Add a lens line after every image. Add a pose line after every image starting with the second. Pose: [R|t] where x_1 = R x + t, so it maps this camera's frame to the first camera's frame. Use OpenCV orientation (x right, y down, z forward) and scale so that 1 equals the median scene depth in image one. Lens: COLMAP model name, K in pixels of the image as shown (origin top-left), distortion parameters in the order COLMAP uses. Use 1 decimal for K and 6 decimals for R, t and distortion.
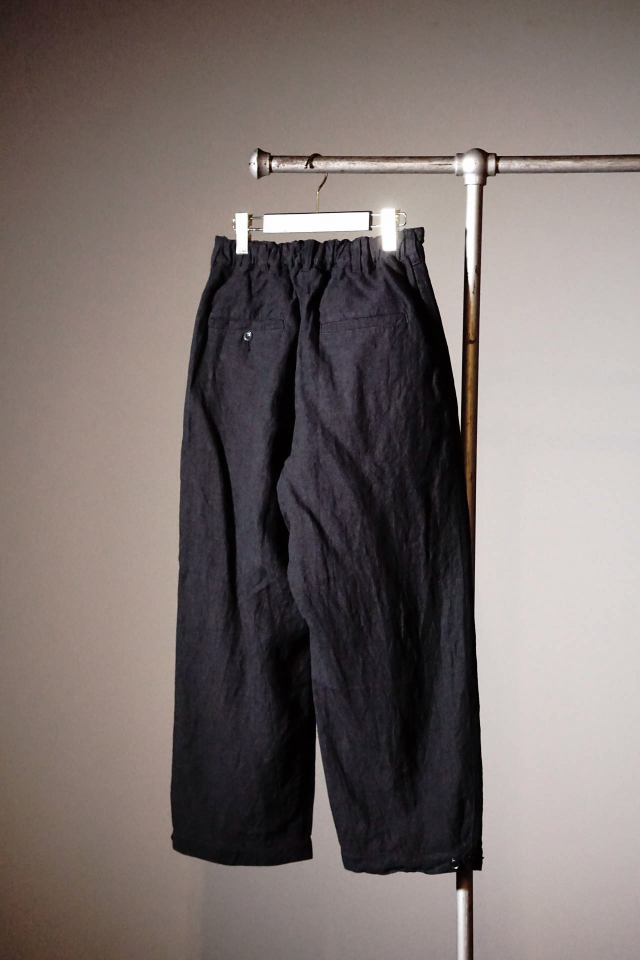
lens RADIAL K [[2192.5, 0, 336.4], [0, 2192.5, 508.8], [0, 0, 1]] dist [0.835406, 0.000000]
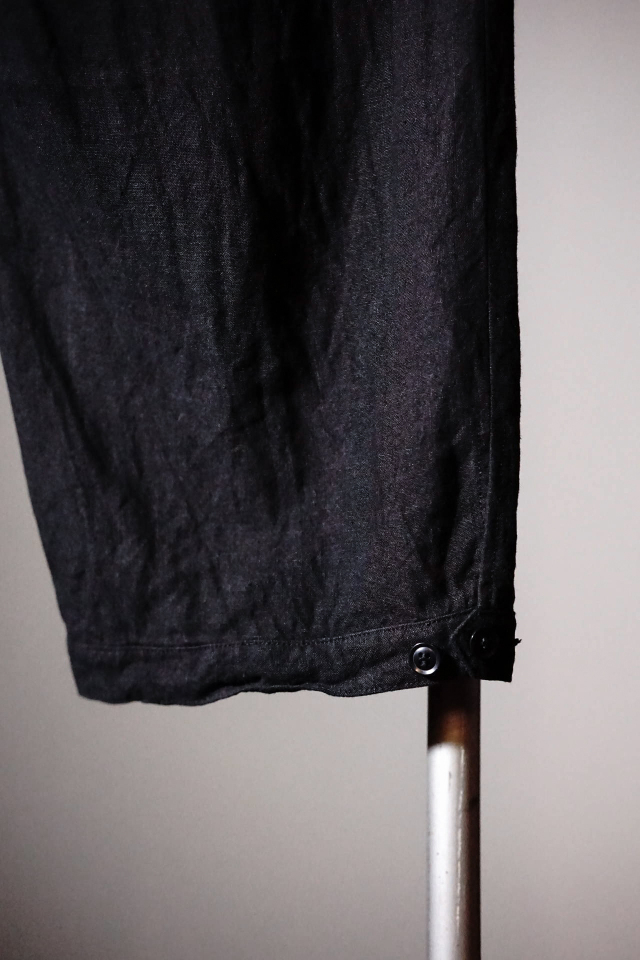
lens RADIAL K [[2352.6, 0, 327.3], [0, 2352.6, 483.0], [0, 0, 1]] dist [0.967684, 0.000000]
pose [[0.999528, 0.001400, 0.030705, 0.029241], [-0.001583, 0.999981, 0.005920, 0.131157], [-0.030696, -0.005966, 0.999511, 0.671920]]
